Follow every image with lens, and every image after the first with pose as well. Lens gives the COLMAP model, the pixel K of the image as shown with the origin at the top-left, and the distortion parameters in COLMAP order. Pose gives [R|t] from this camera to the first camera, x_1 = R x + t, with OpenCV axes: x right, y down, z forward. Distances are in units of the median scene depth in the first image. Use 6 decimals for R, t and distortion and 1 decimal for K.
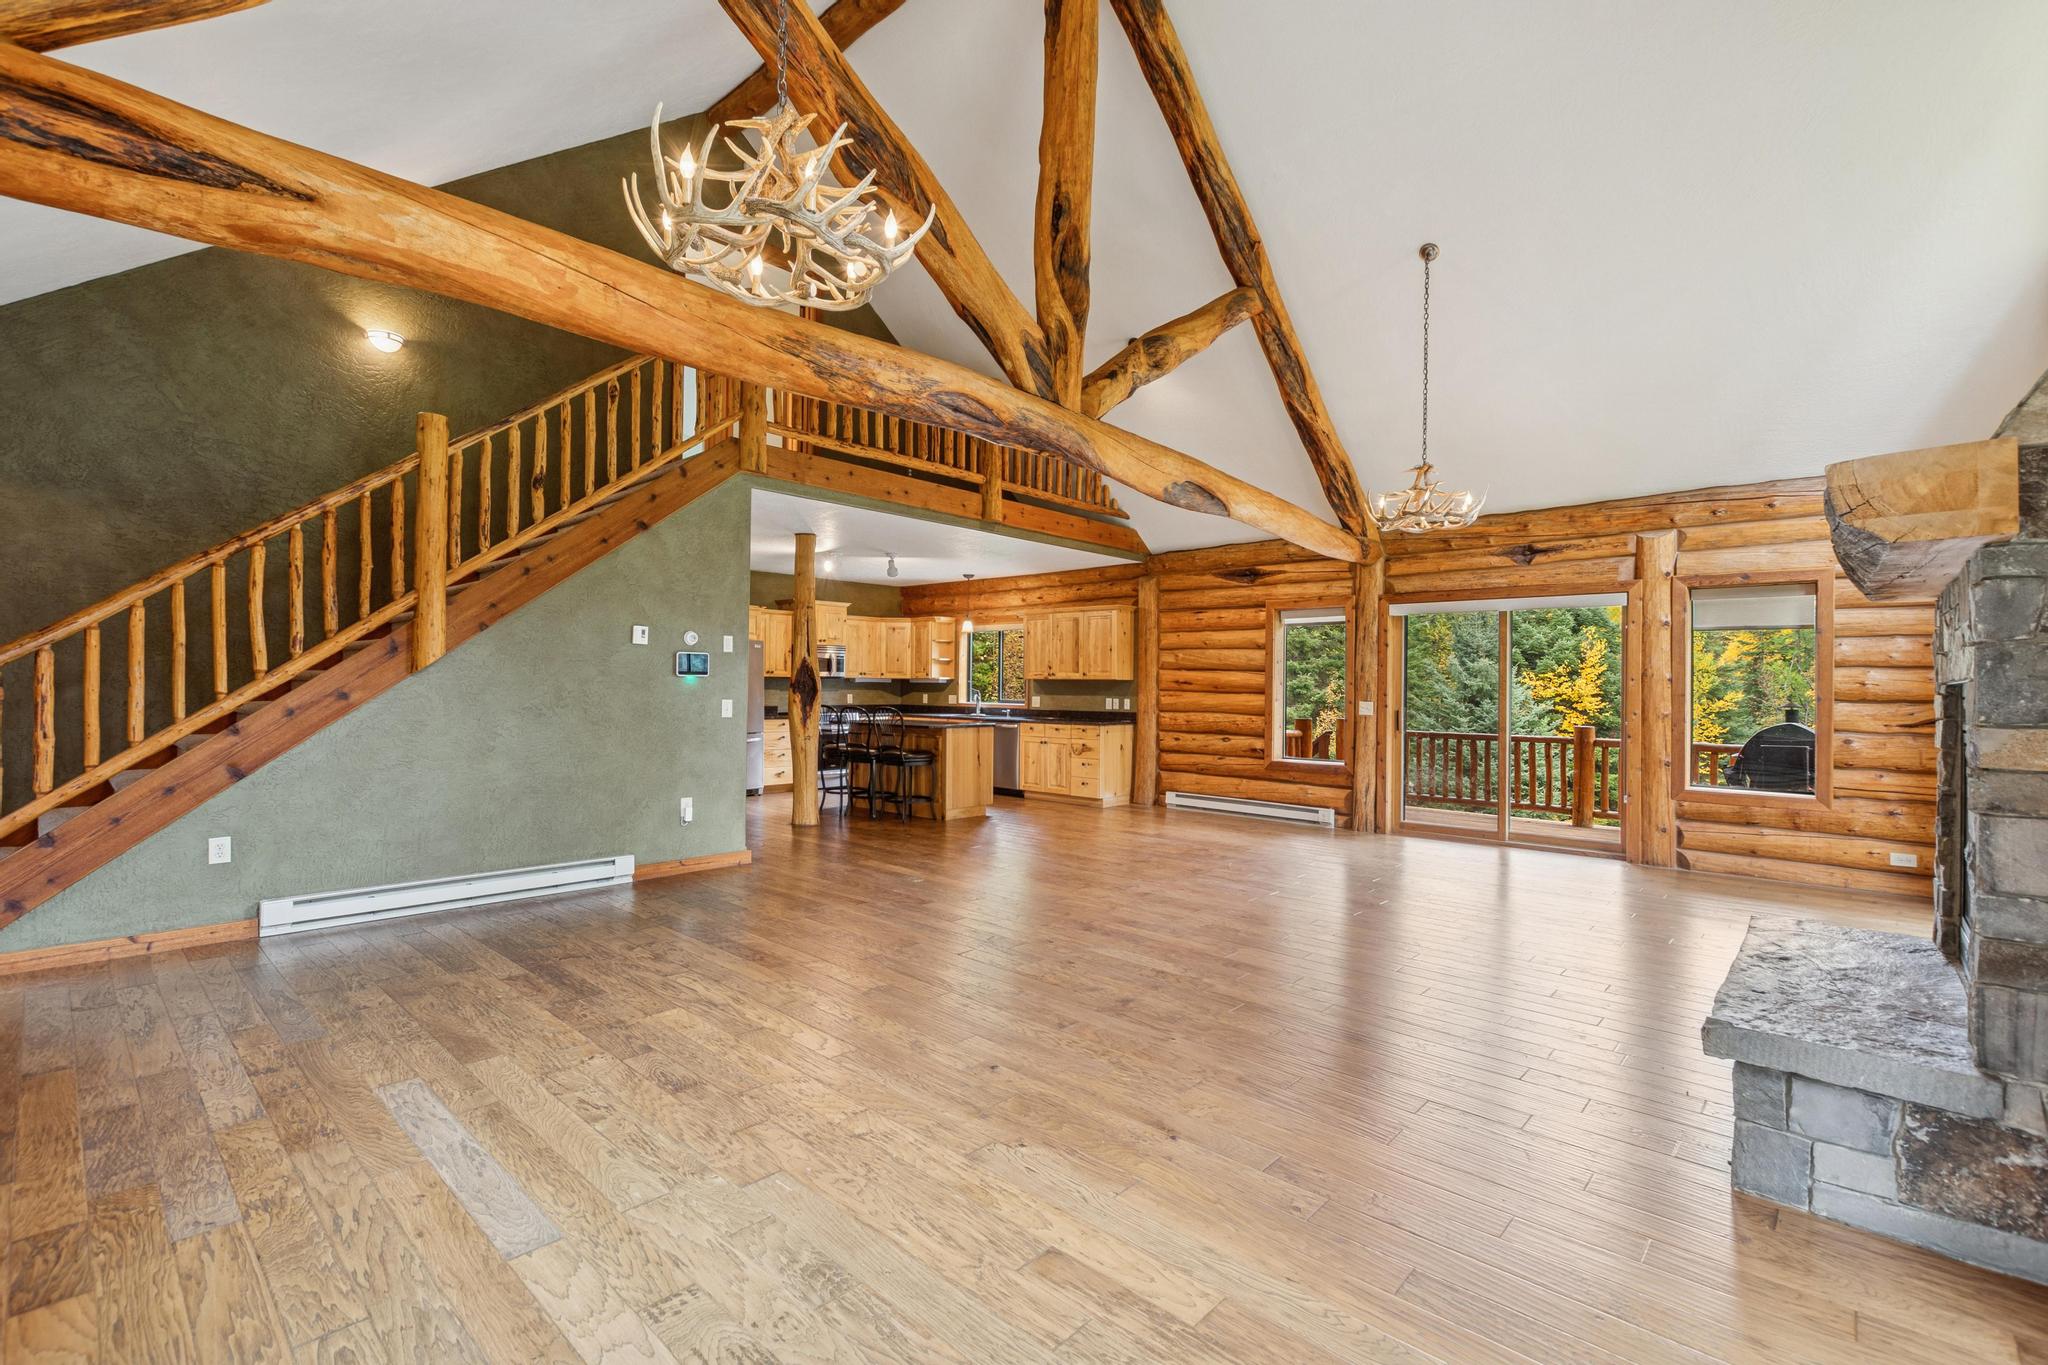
lens RADIAL K [[903.4, 0, 1023.5], [0, 903.4, 689.3], [0, 0, 1]] dist [0.009775, -0.006062]
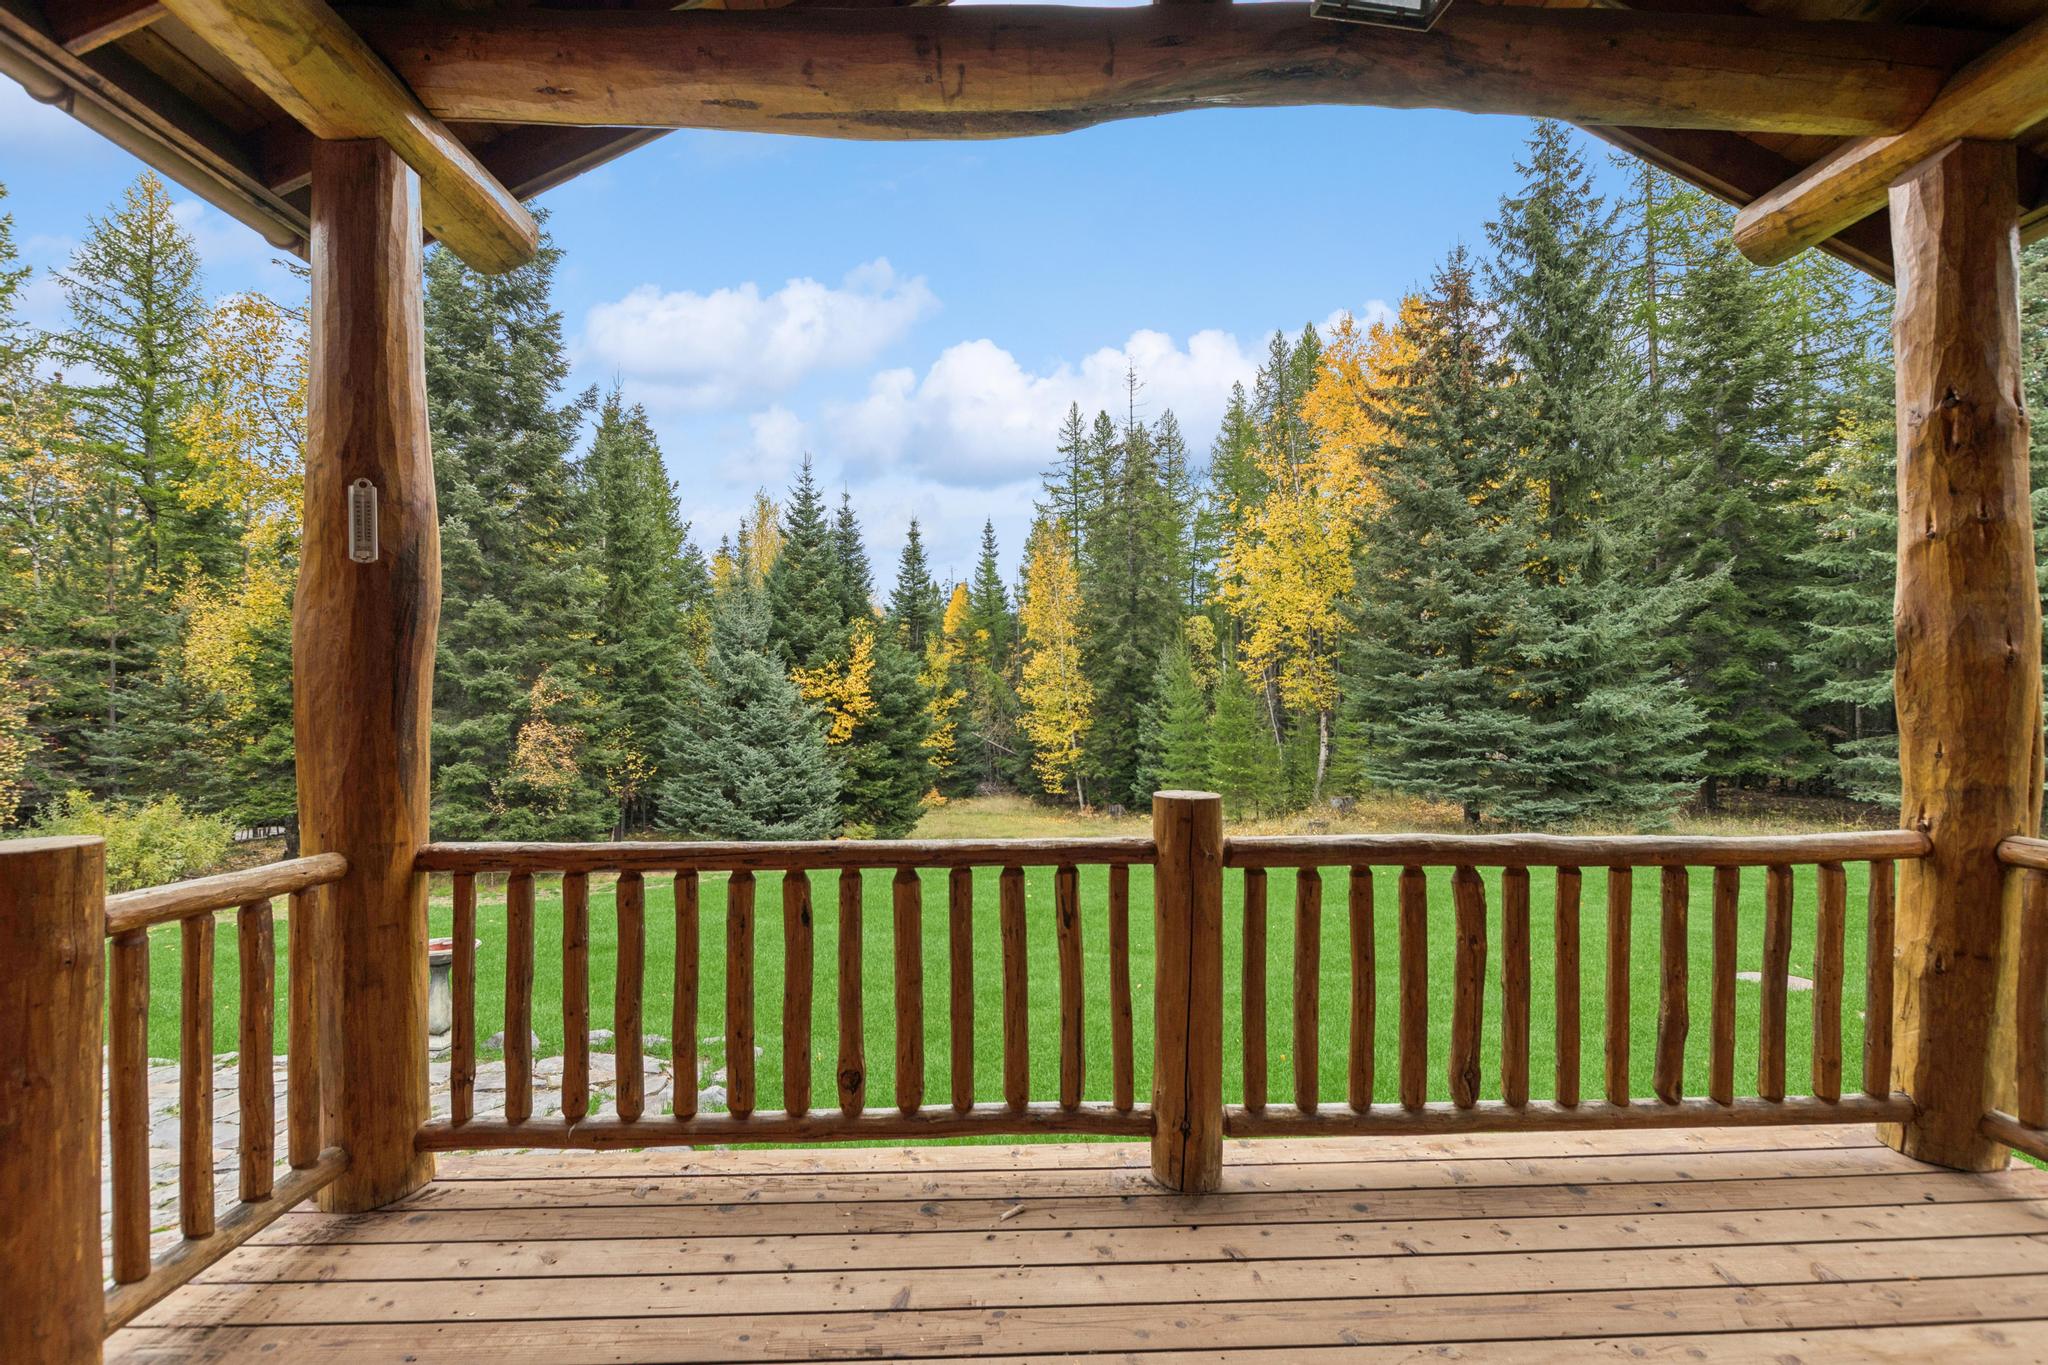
lens RADIAL K [[892.1, 0, 1028.2], [0, 892.1, 684.5], [0, 0, 1]] dist [0.001398, -0.000255]
pose [[0.709029, -0.006762, 0.705147, 0.394019], [0.013053, 0.999909, -0.003536, 0.007244], [-0.705059, 0.011711, 0.709052, 0.832800]]
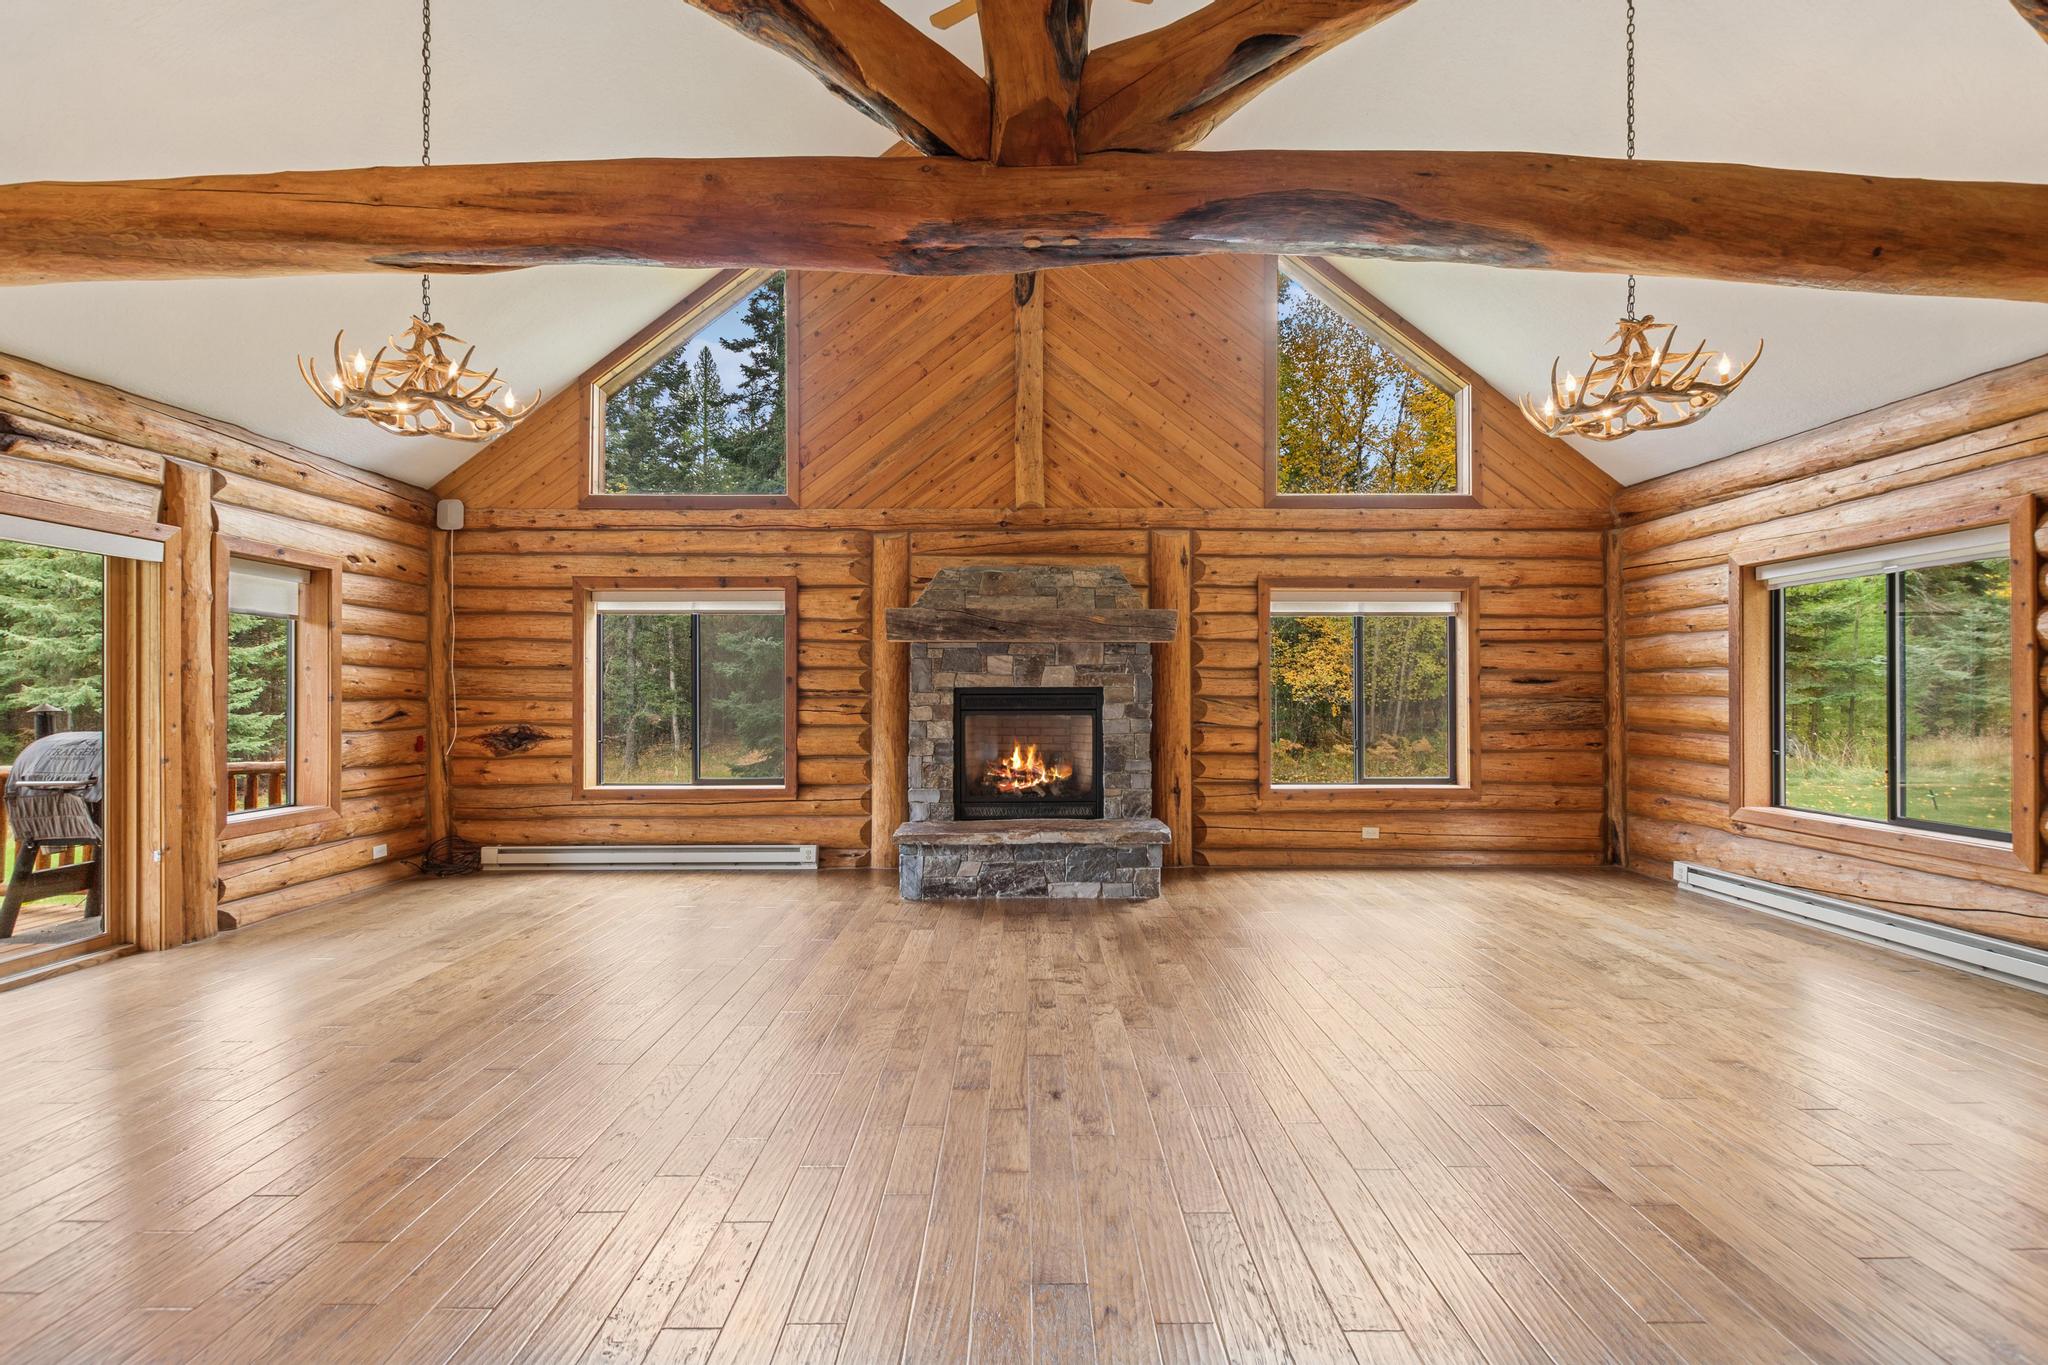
lens RADIAL K [[884.4, 0, 1027.9], [0, 884.4, 688.2], [0, 0, 1]] dist [0.004318, 0.000541]
pose [[-0.684379, -0.007154, 0.729091, -0.166818], [-0.004122, 0.999974, 0.005942, -0.004760], [-0.729115, 0.001061, -0.684391, 0.686082]]
